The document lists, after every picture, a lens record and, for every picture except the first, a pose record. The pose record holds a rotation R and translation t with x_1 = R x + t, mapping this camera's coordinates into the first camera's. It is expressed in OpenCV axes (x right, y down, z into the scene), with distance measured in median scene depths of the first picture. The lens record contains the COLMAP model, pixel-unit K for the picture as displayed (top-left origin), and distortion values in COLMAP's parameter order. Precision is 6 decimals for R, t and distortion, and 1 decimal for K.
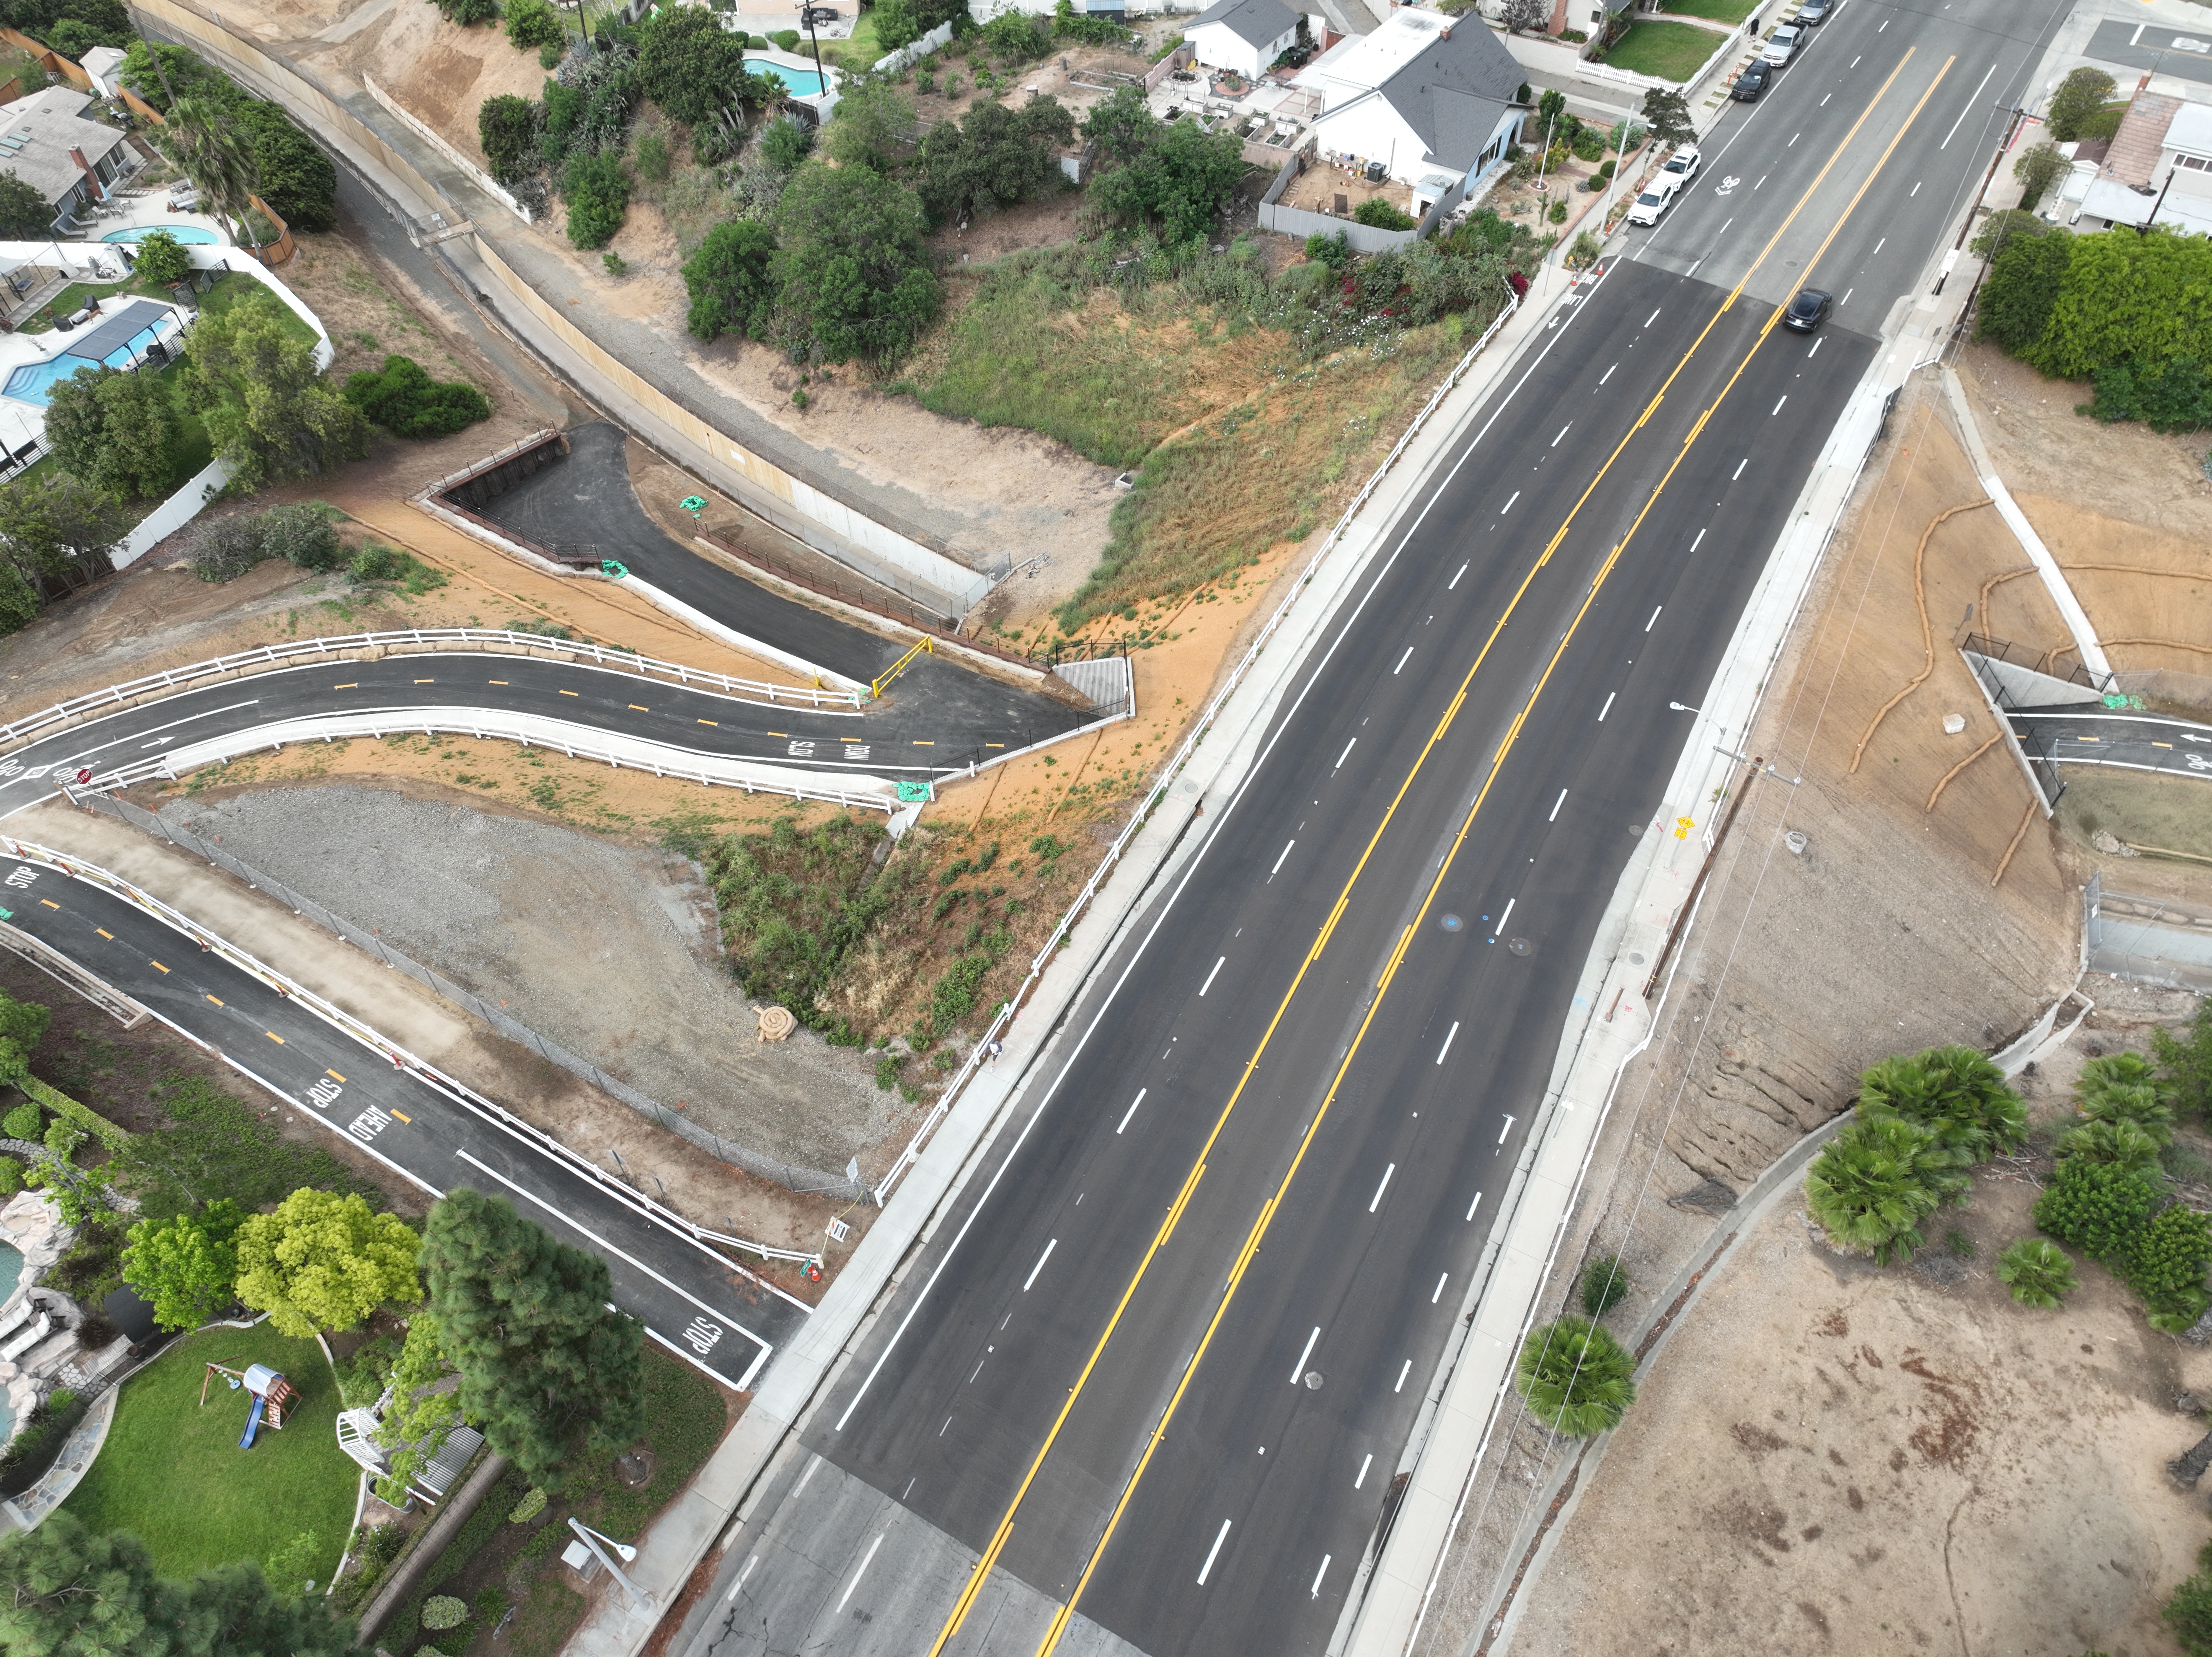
lens RADIAL K [[1553.1, 0, 1106.0], [0, 1553.1, 828.5], [0, 0, 1]] dist [-0.007508, 0.022791]
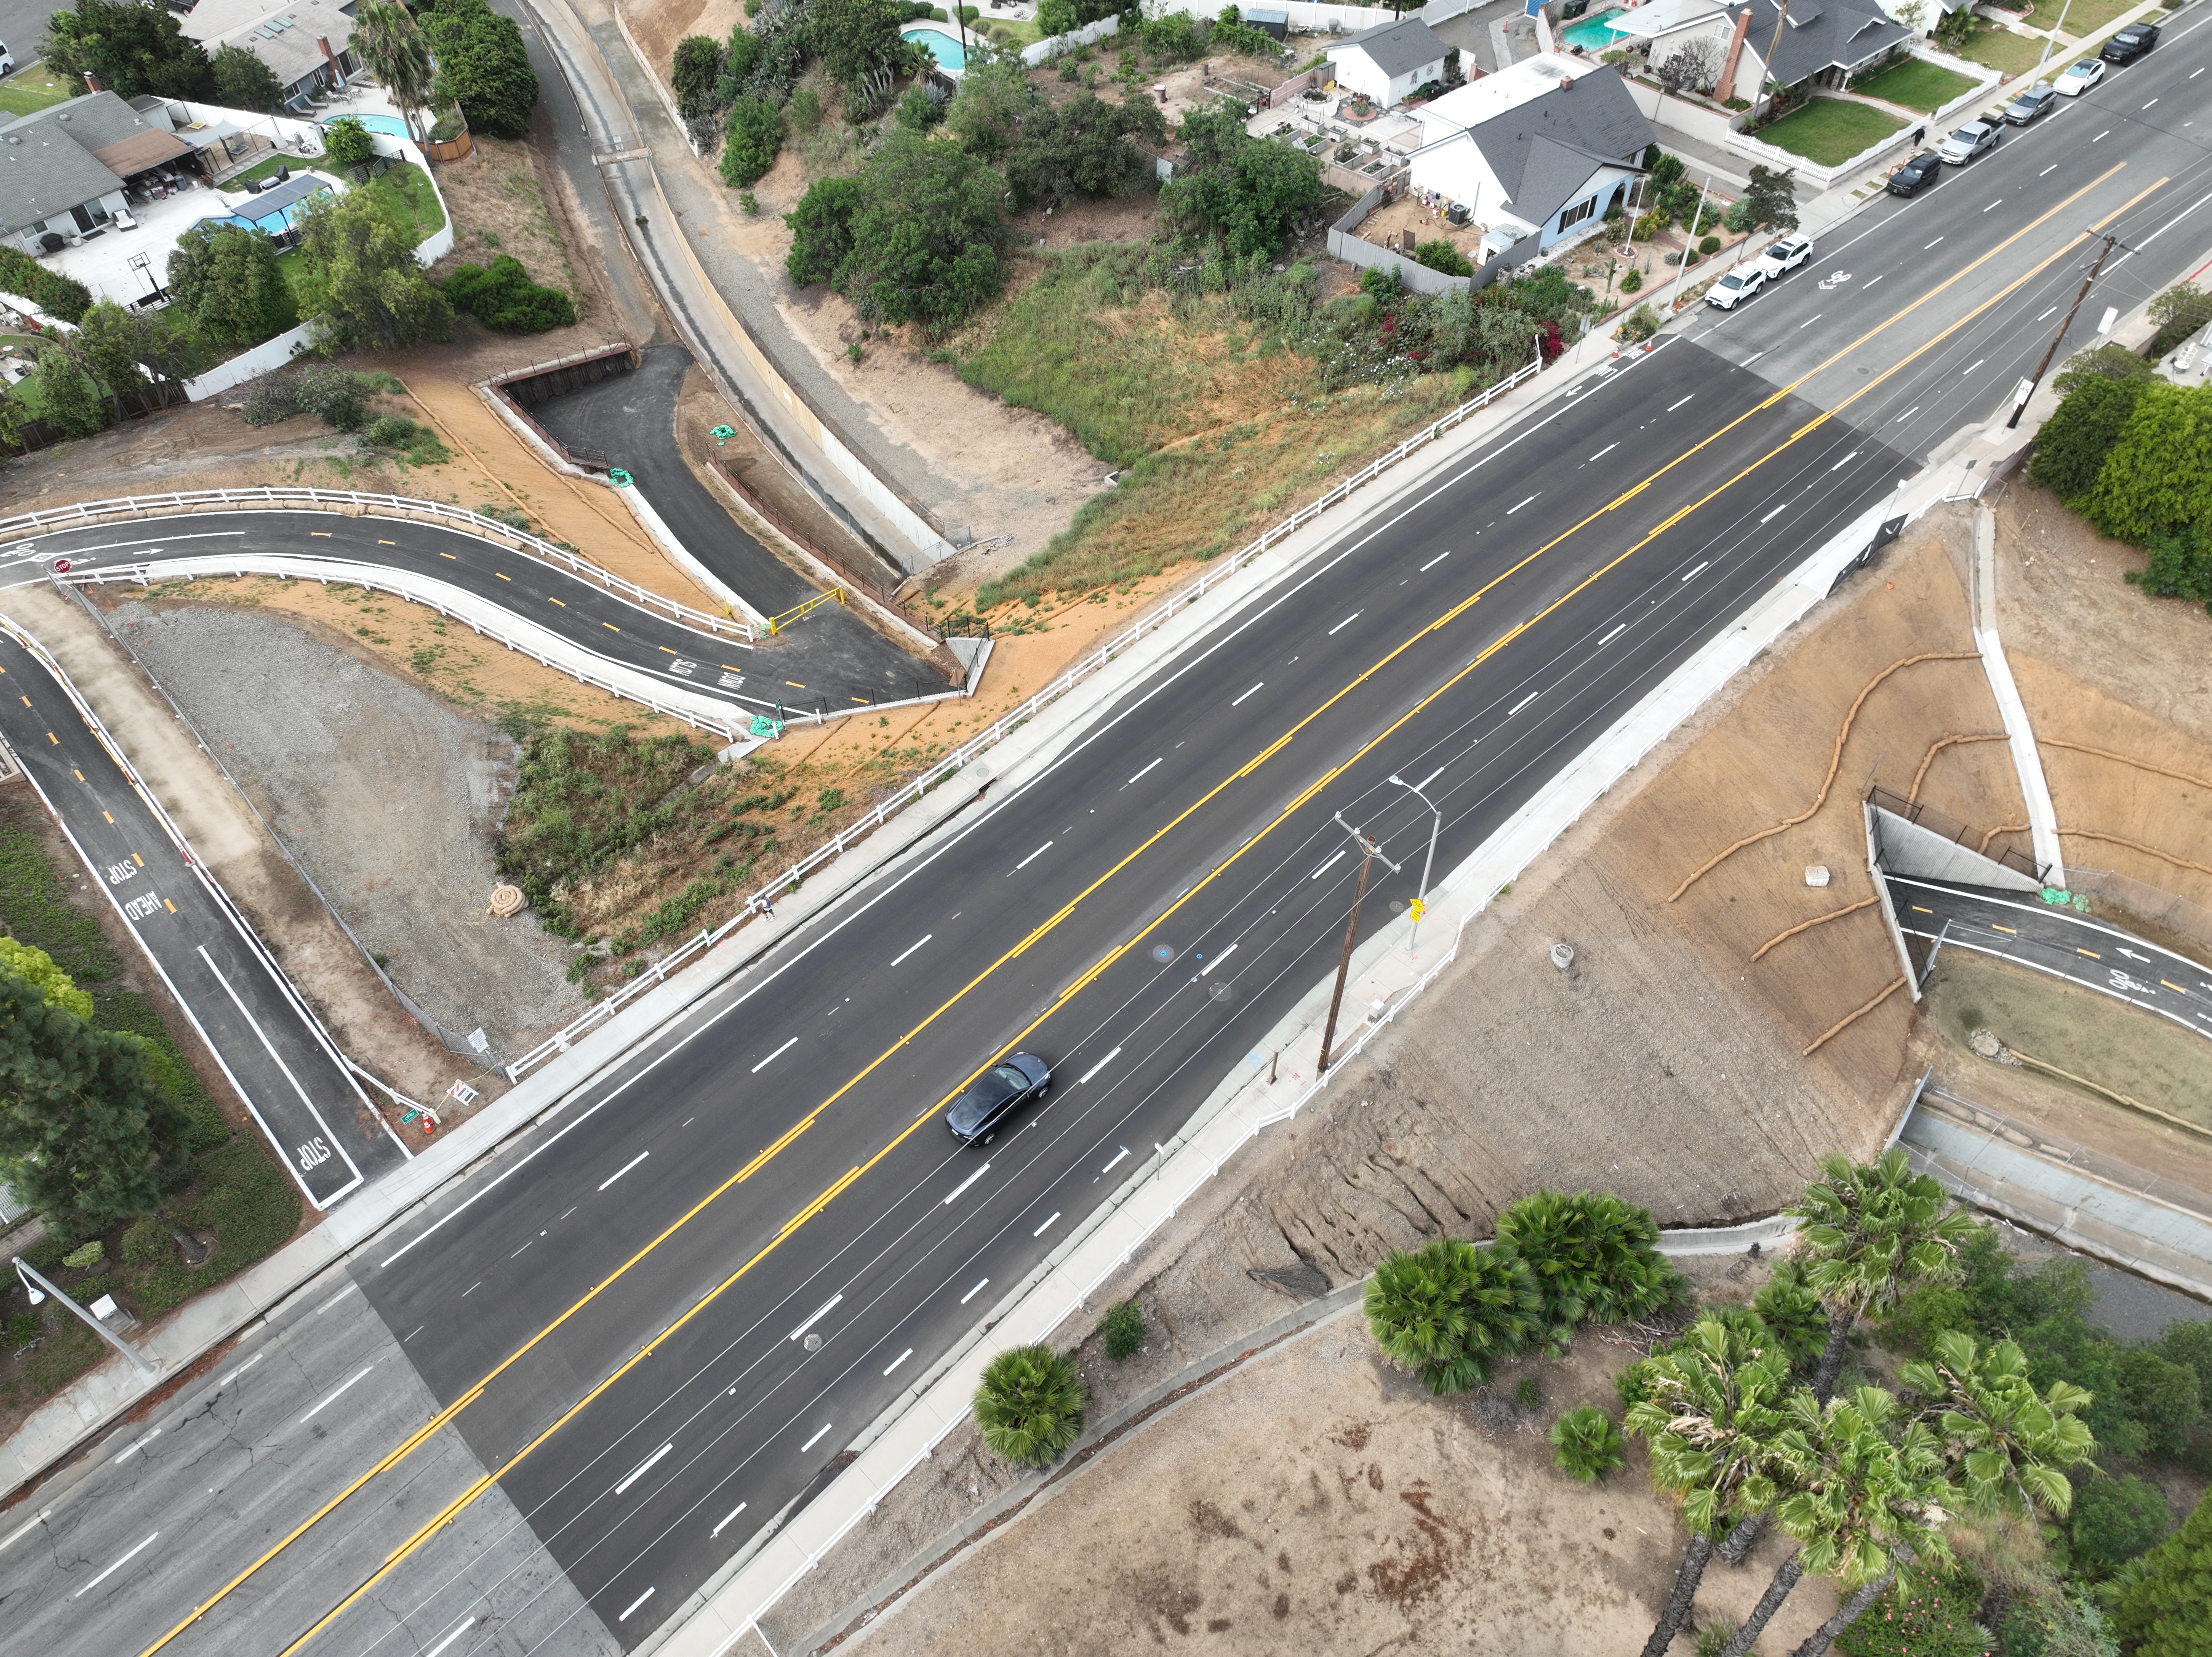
lens RADIAL K [[1553.1, 0, 1106.0], [0, 1553.1, 828.5], [0, 0, 1]] dist [-0.007508, 0.022791]
pose [[0.961518, 0.208227, -0.179232, 0.282677], [-0.208803, 0.977829, 0.015861, -0.020363], [0.178561, 0.022174, 0.983679, 0.015127]]
